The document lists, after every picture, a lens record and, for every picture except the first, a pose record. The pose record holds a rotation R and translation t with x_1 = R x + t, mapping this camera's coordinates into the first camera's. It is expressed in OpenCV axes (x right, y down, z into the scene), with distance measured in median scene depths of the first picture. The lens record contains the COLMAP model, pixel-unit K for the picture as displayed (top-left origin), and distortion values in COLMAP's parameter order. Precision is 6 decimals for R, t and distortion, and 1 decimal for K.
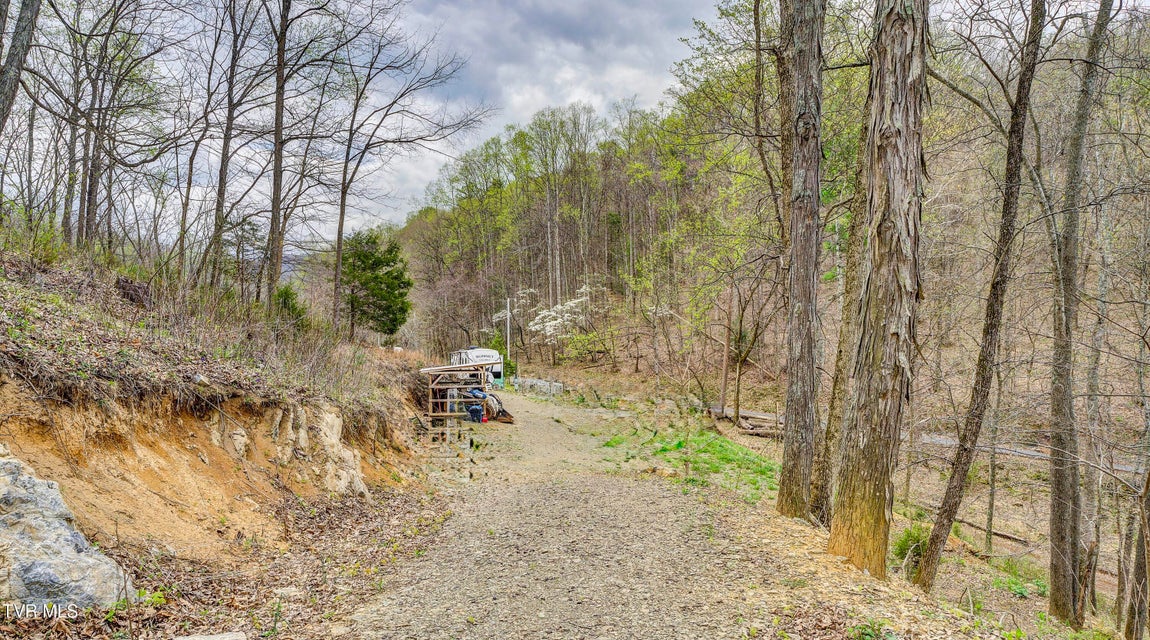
lens RADIAL K [[709.5, 0, 576.1], [0, 709.5, 318.8], [0, 0, 1]] dist [-0.000259, -0.000005]
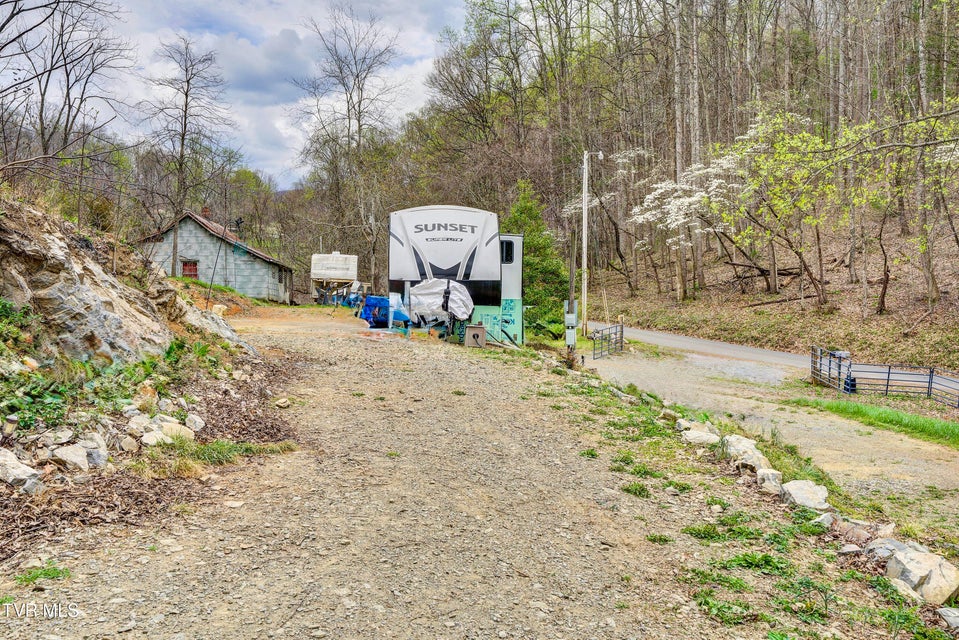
lens RADIAL K [[918.9, 0, 480.4], [0, 918.9, 319.2], [0, 0, 1]] dist [-0.010115, 0.000000]
pose [[0.969852, 0.013407, -0.243328, -0.014371], [0.002851, 0.997793, 0.066339, 0.039447], [0.243680, -0.065033, 0.967673, 0.388146]]
